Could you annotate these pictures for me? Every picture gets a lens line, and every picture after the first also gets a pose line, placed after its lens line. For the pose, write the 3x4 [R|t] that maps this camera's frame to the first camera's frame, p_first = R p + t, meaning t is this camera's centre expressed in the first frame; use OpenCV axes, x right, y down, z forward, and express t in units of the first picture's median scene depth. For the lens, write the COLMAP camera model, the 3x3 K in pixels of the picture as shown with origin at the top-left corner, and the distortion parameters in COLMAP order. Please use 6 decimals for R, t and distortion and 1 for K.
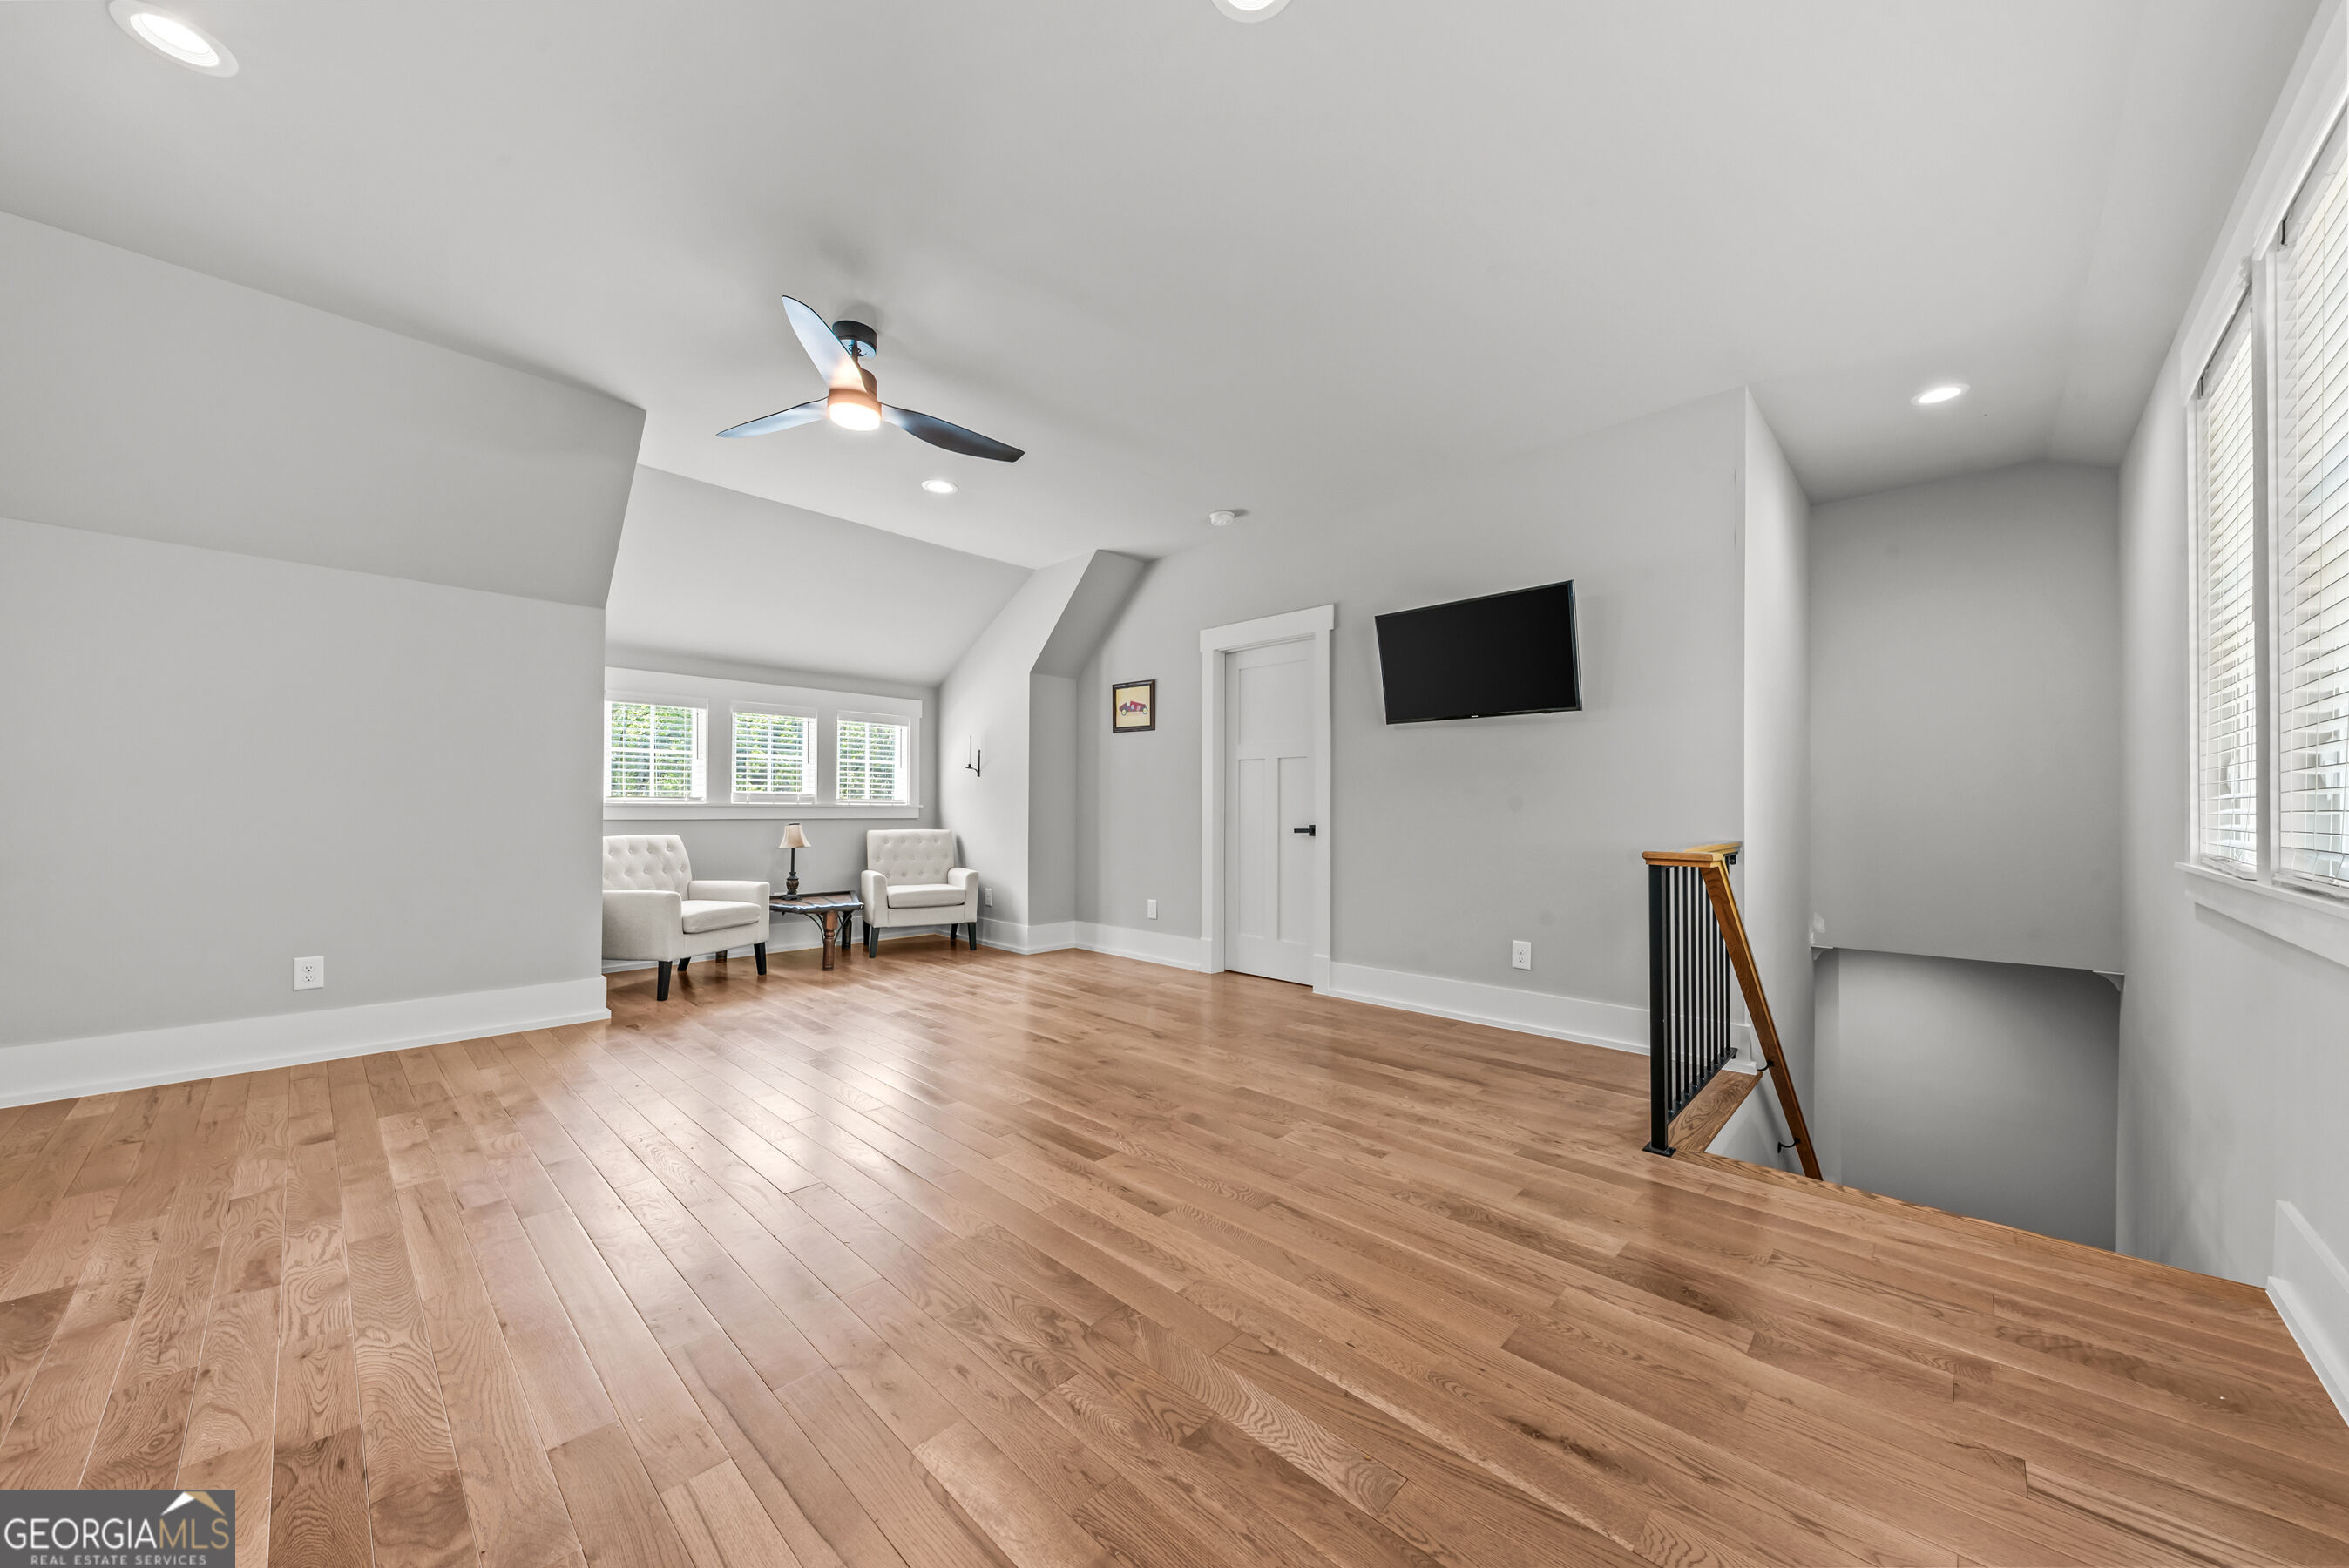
lens RADIAL K [[841.8, 0, 1196.2], [0, 841.8, 792.3], [0, 0, 1]] dist [0.008278, -0.000107]
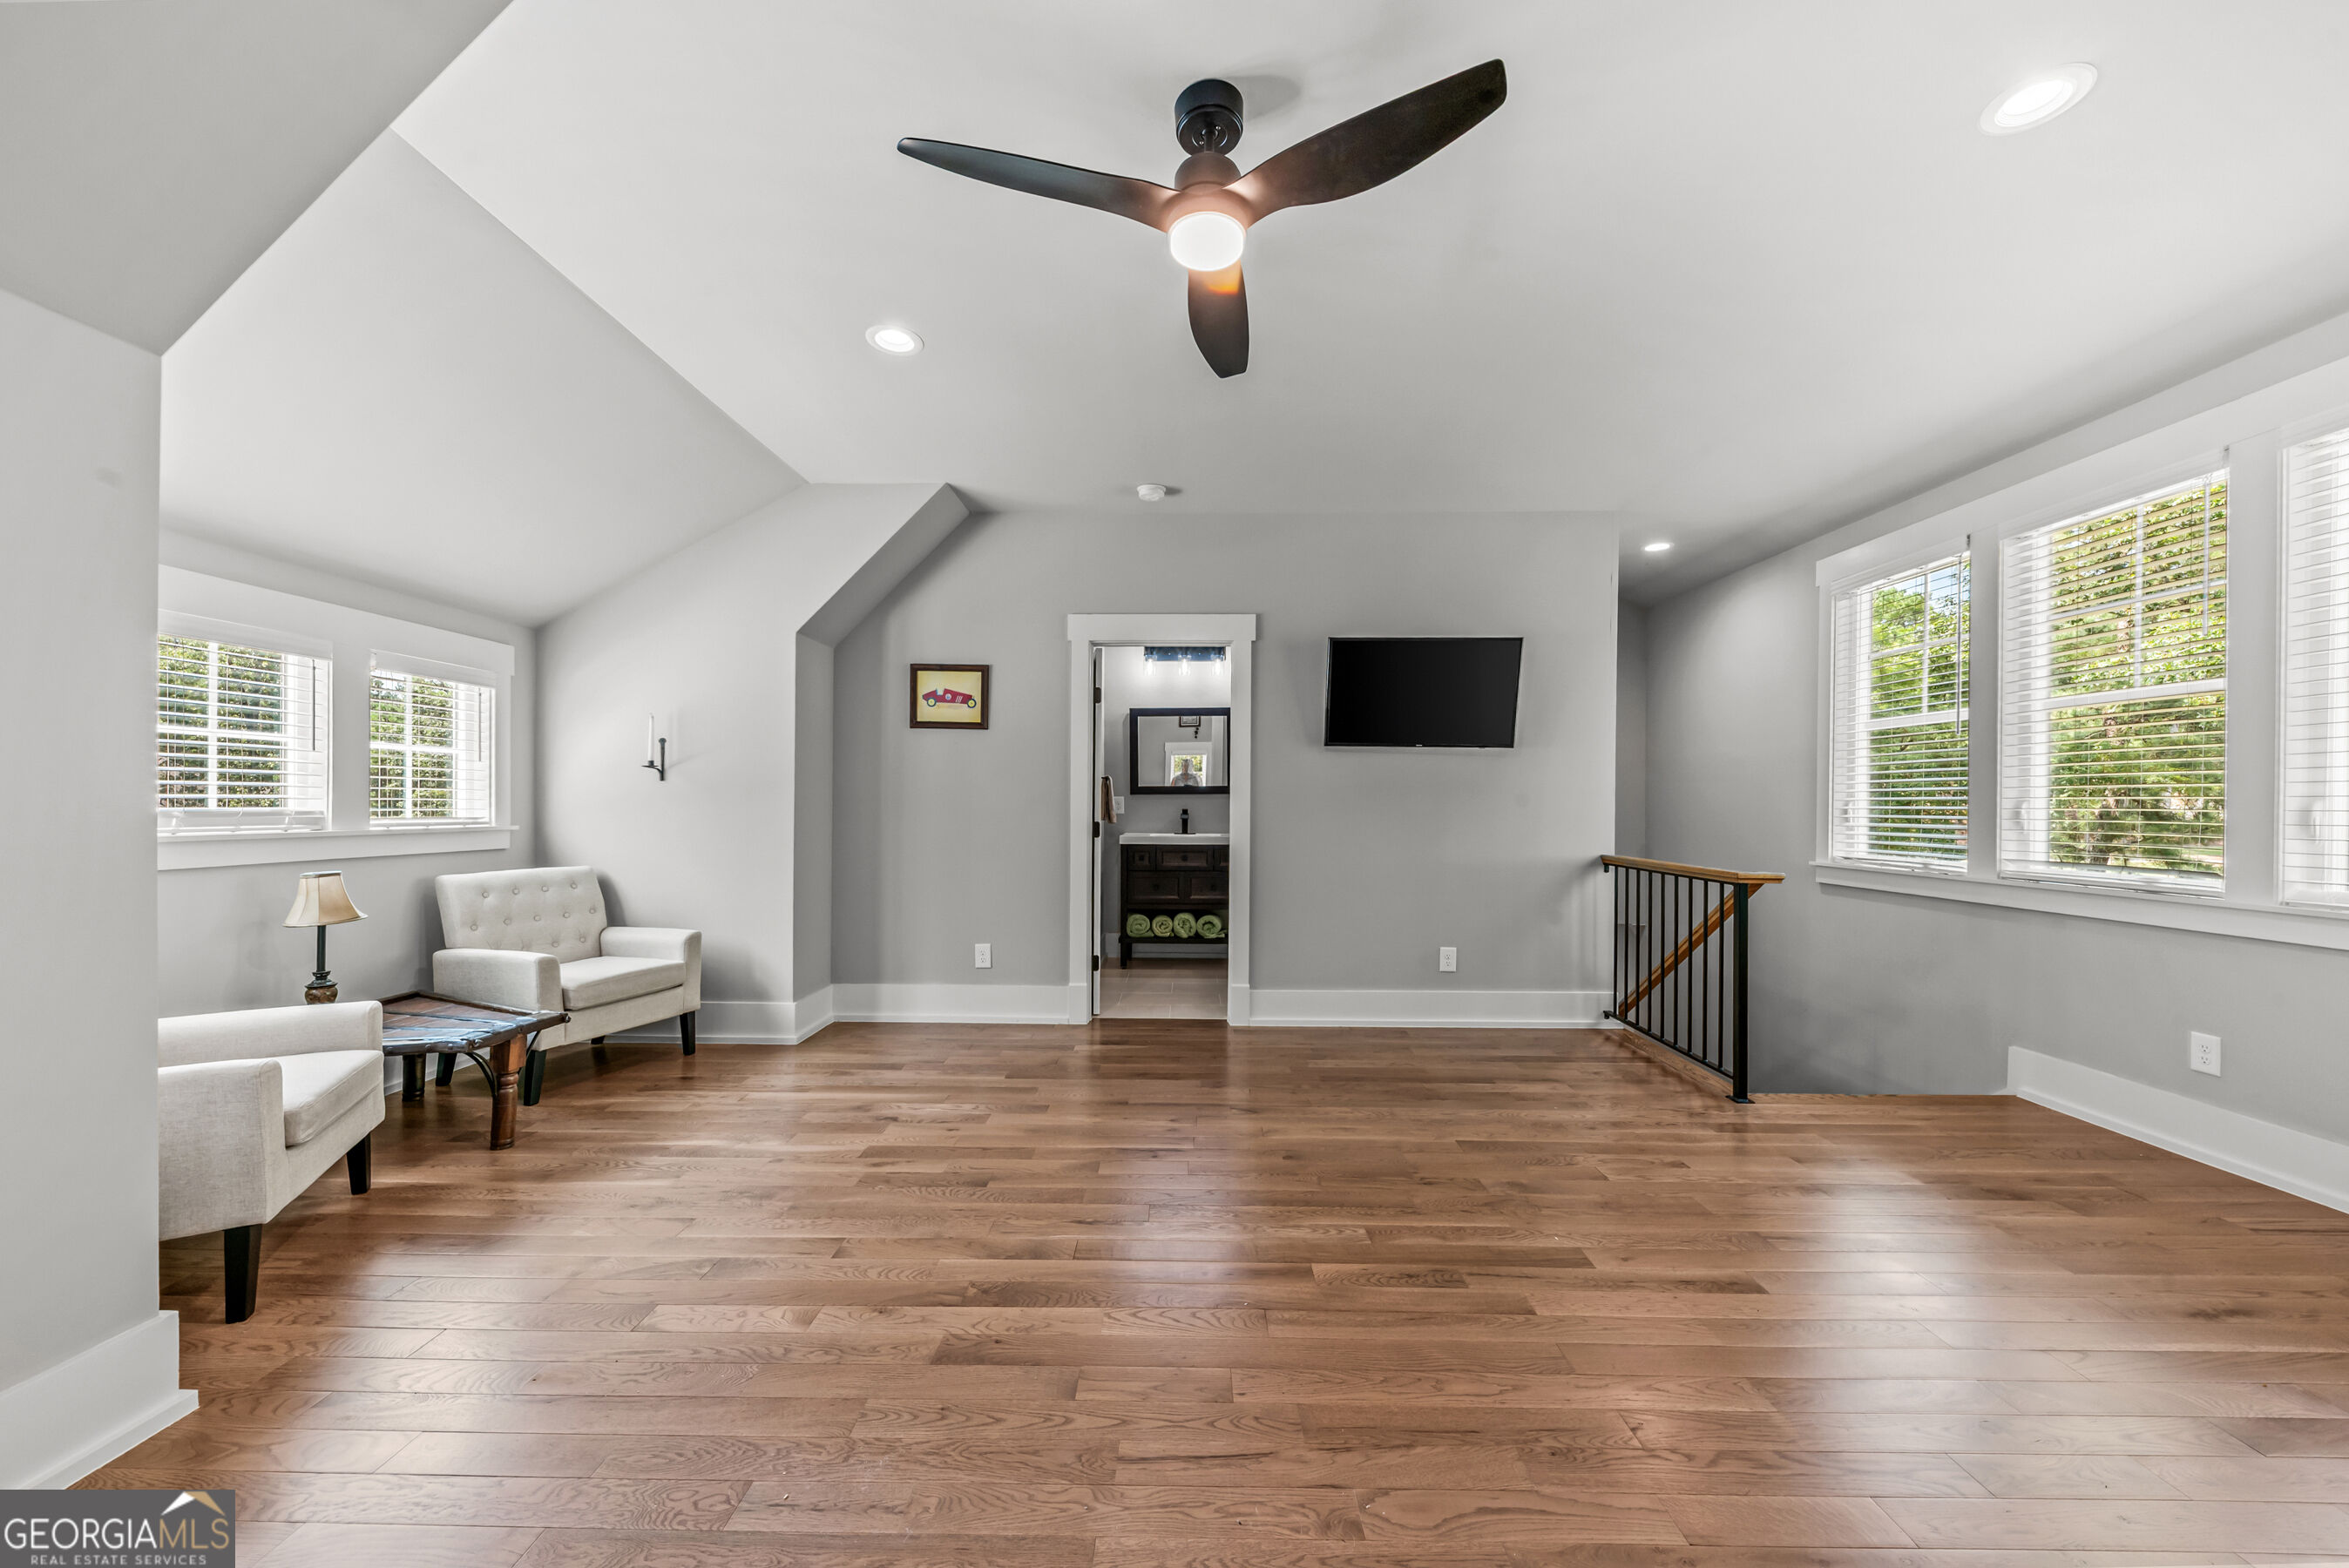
lens RADIAL K [[841.8, 0, 1185.1], [0, 841.8, 801.8], [0, 0, 1]] dist [0.008278, -0.000107]
pose [[0.730529, 0.004356, 0.682867, -0.450124], [-0.015911, 0.999817, 0.010644, -0.017390], [-0.682696, -0.018641, 0.730465, 0.295074]]
